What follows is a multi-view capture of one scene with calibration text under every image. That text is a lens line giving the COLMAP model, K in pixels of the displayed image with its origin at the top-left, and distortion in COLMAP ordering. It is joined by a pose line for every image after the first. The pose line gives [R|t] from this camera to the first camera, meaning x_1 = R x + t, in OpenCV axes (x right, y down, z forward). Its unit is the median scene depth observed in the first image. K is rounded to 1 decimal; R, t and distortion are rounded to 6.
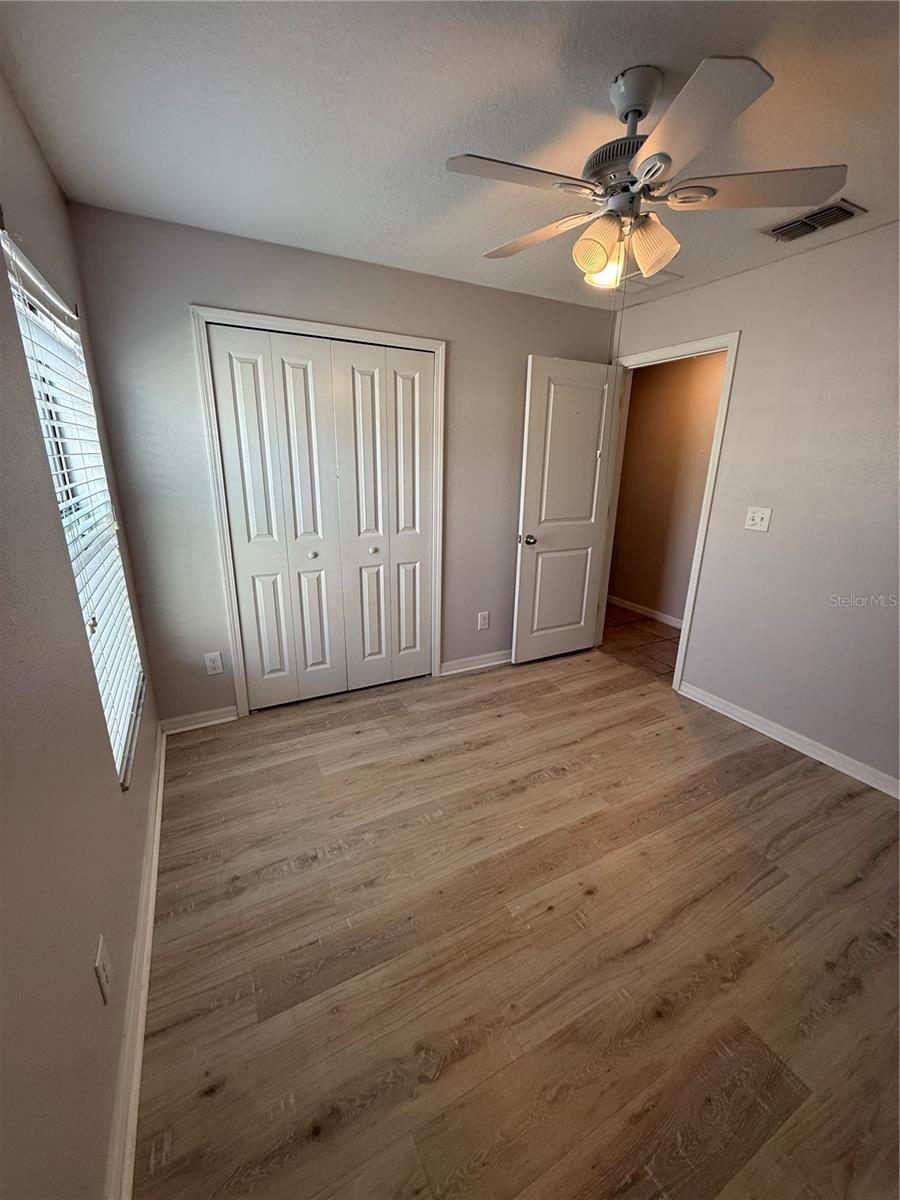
lens RADIAL K [[479.1, 0, 450.0], [0, 479.1, 600.0], [0, 0, 1]] dist [-0.000612, 0.000411]
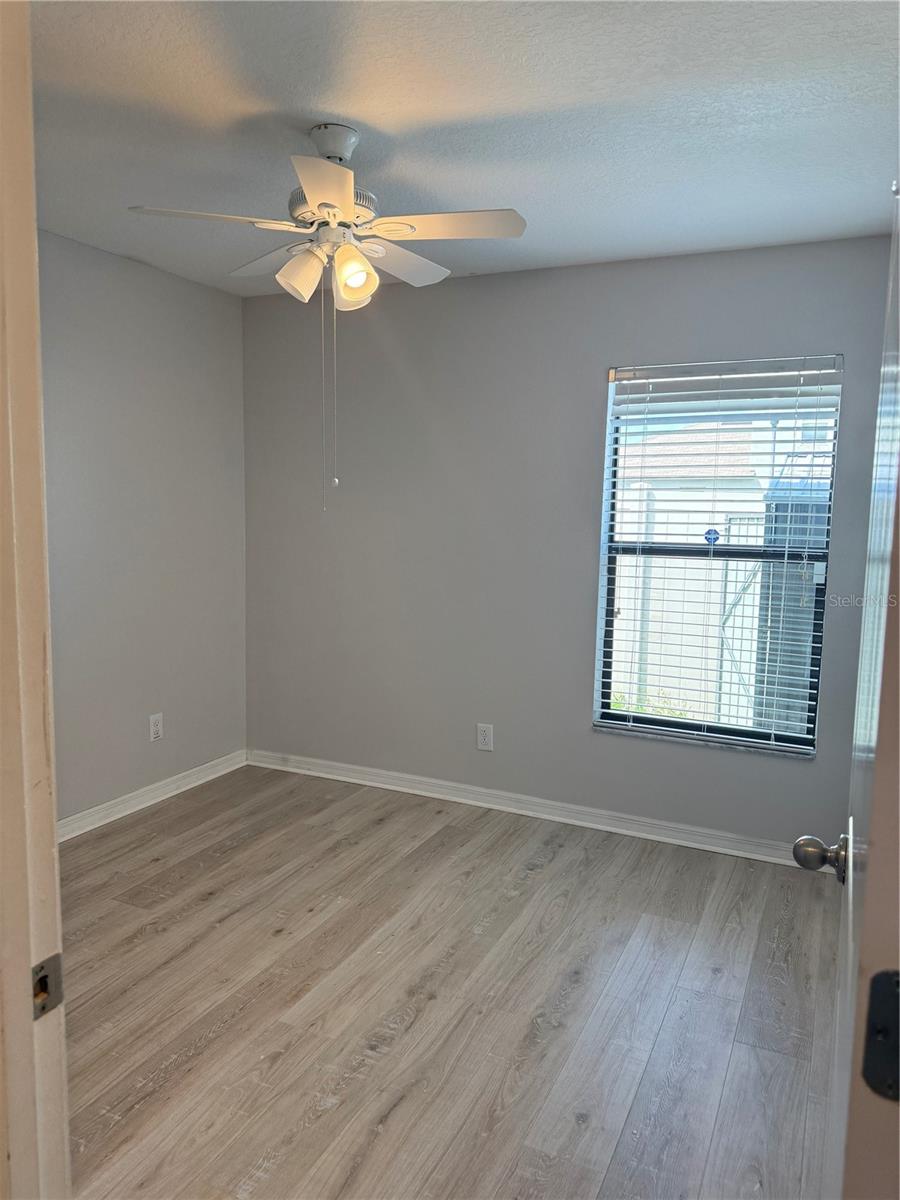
lens RADIAL K [[841.5, 0, 447.7], [0, 841.5, 602.7], [0, 0, 1]] dist [0.165300, -0.275365]
pose [[-0.800009, 0.041445, -0.598555, 0.884697], [-0.201905, 0.920832, 0.333621, -0.536950], [0.564995, 0.387751, -0.728306, 1.898115]]
